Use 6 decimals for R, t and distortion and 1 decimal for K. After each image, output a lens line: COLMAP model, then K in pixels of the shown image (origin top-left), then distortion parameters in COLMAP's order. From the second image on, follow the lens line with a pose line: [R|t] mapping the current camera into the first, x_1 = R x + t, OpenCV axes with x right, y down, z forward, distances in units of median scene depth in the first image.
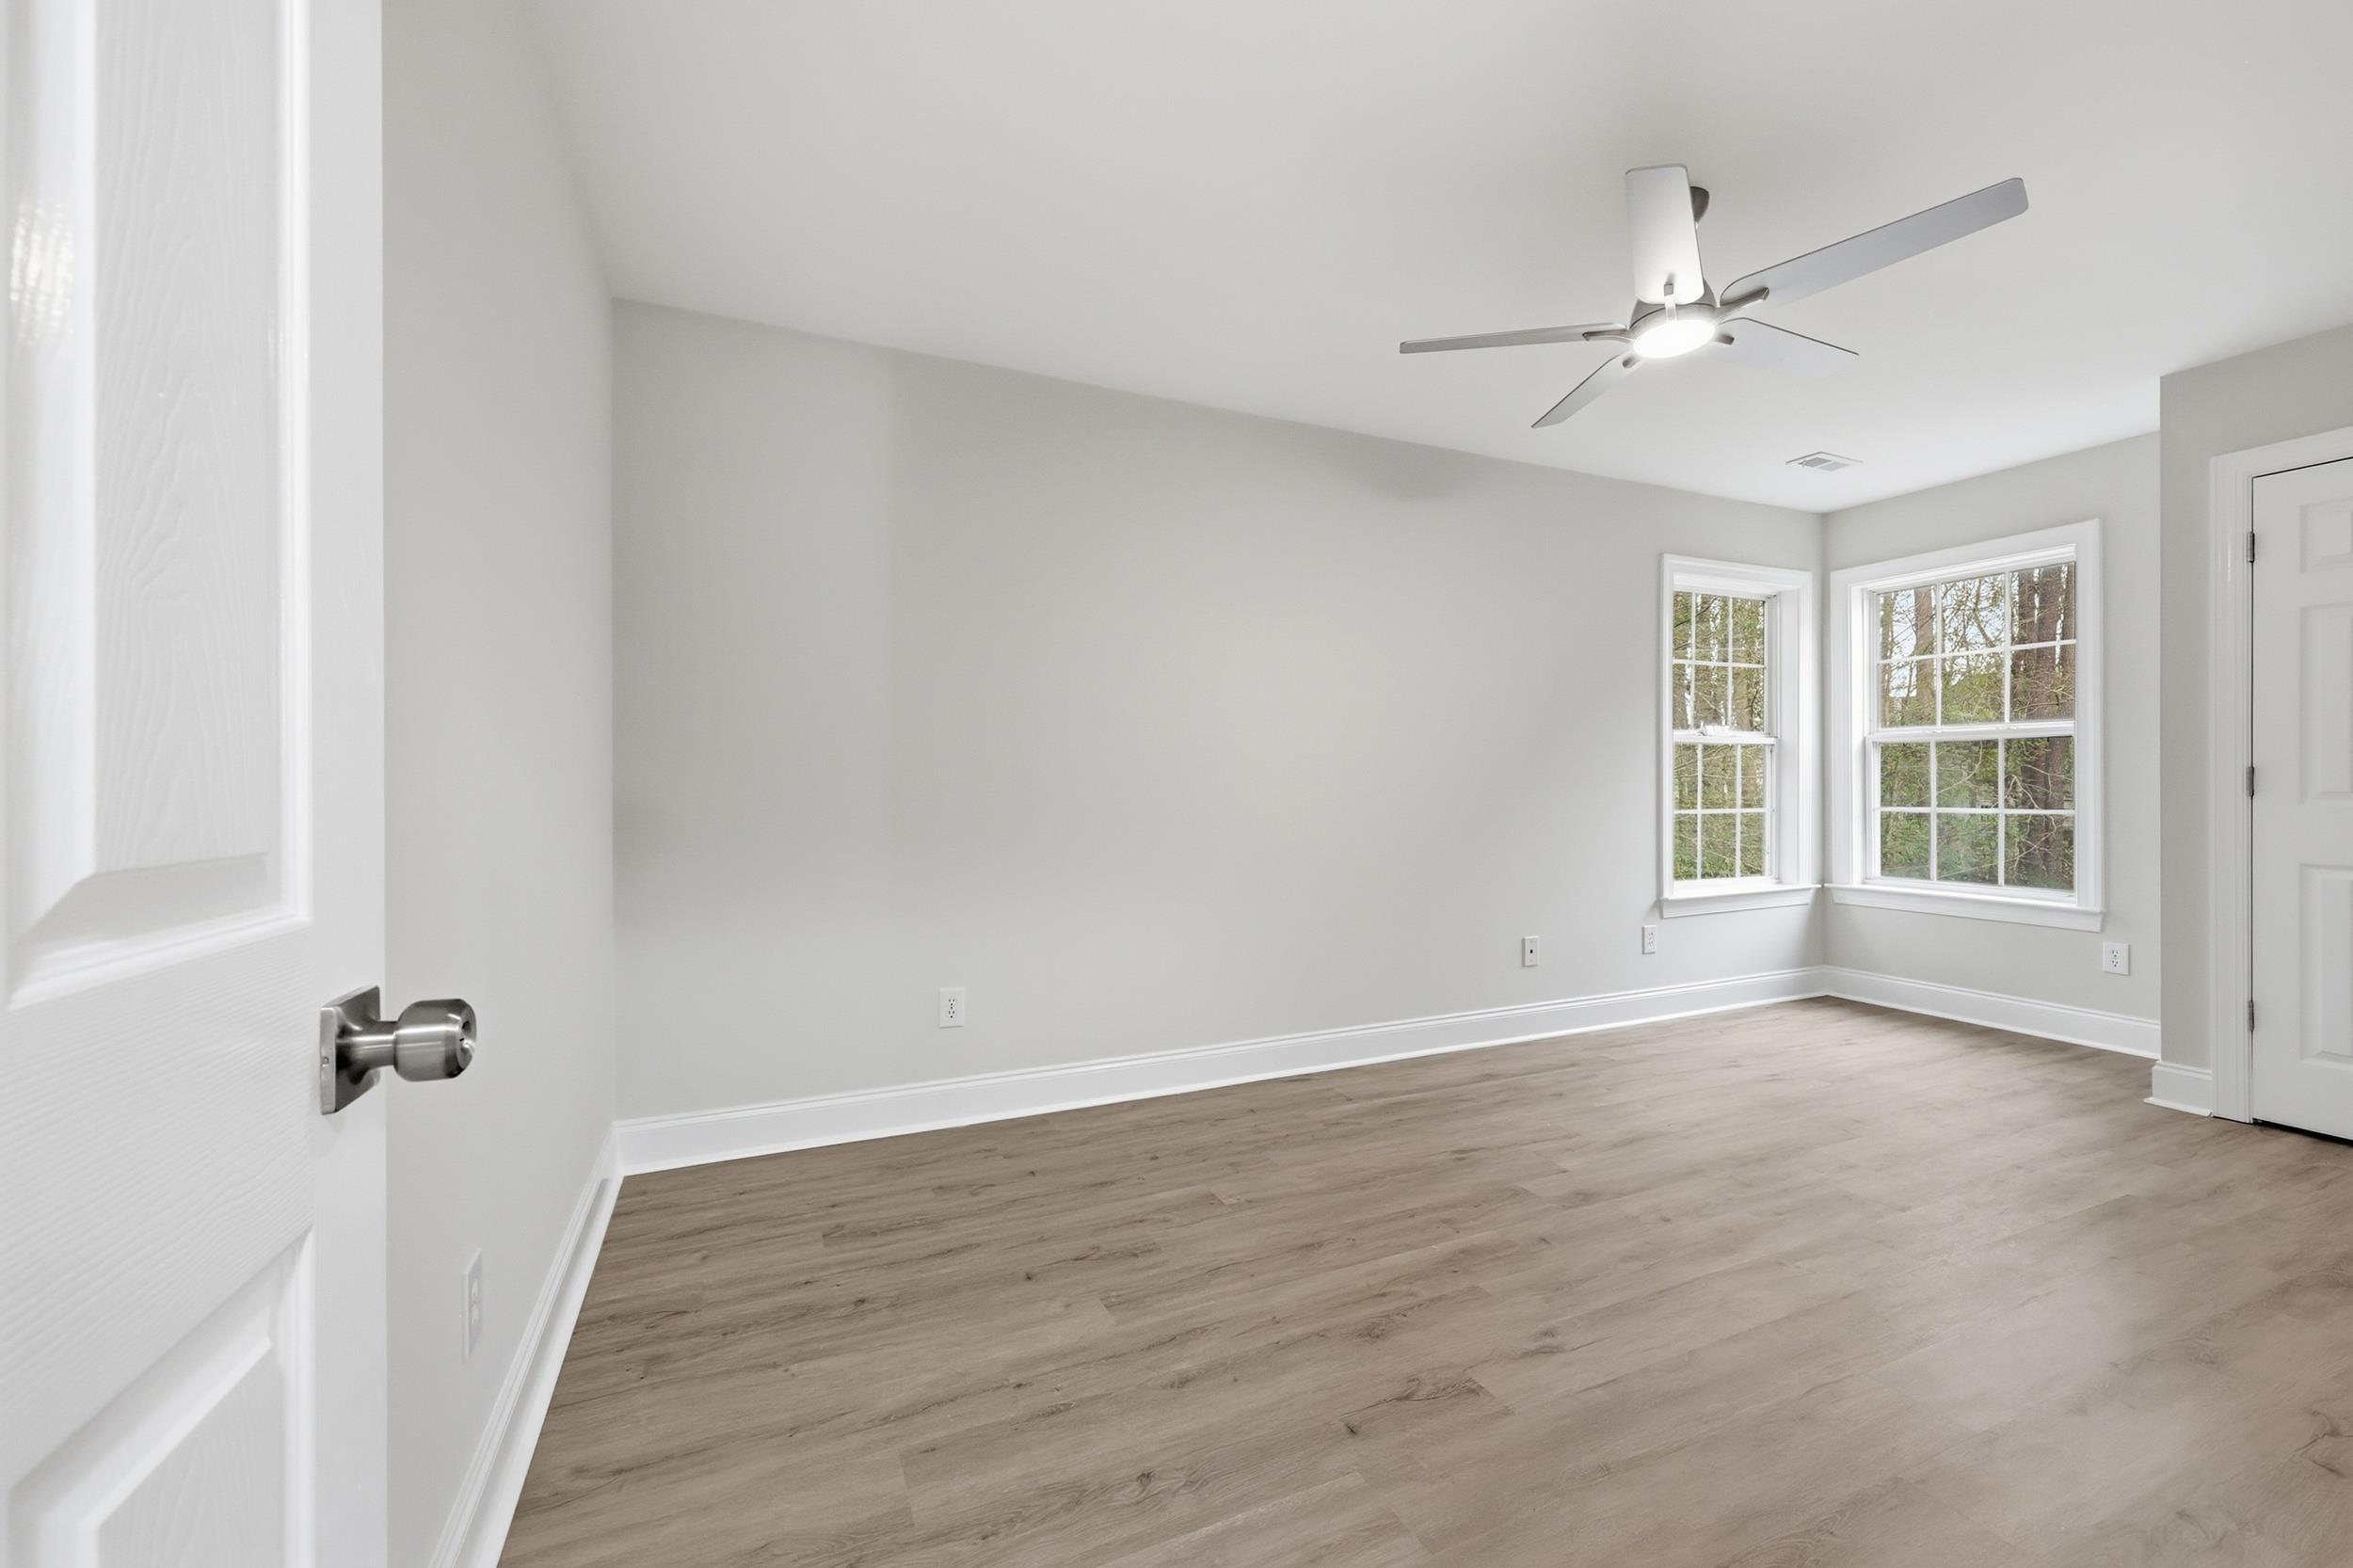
lens RADIAL K [[966.7, 0, 1181.1], [0, 966.7, 780.6], [0, 0, 1]] dist [-0.001676, -0.000084]
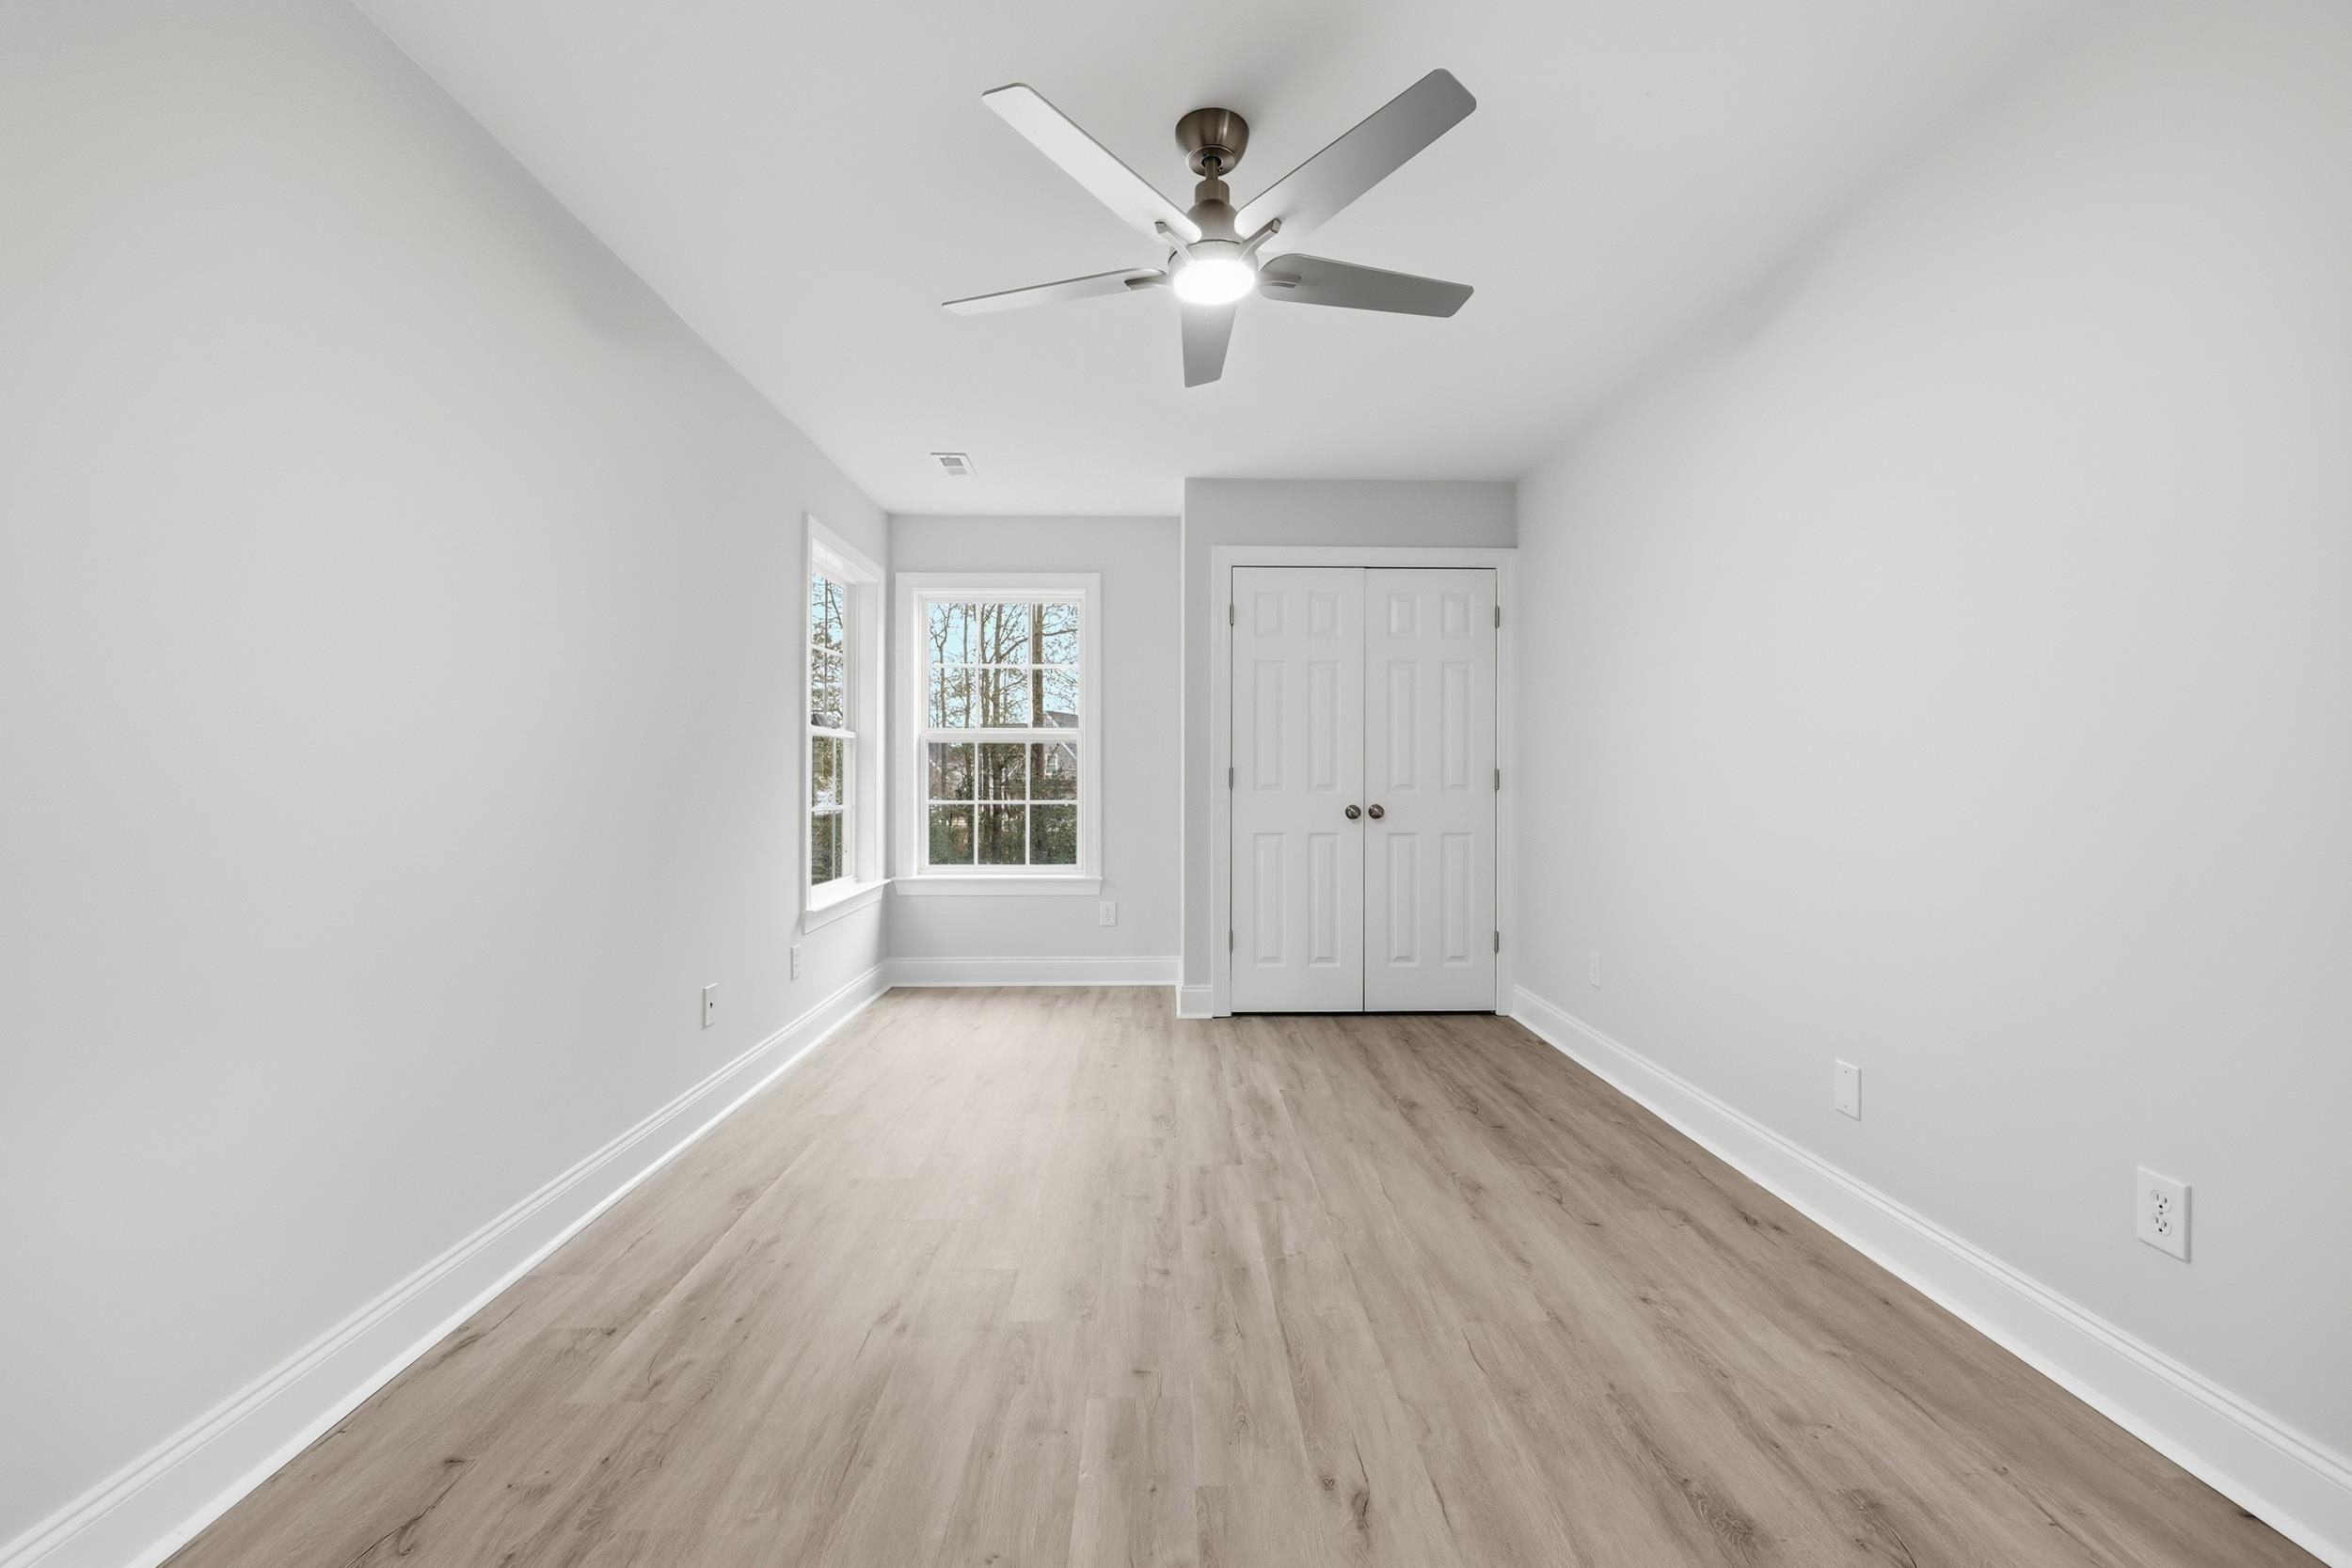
lens RADIAL K [[966.2, 0, 1180.6], [0, 966.2, 780.6], [0, 0, 1]] dist [-0.001676, -0.000084]
pose [[0.383998, -0.002604, 0.923330, -0.209361], [-0.003133, 0.999987, 0.004123, -0.000997], [-0.923329, -0.004476, 0.383985, 0.436546]]
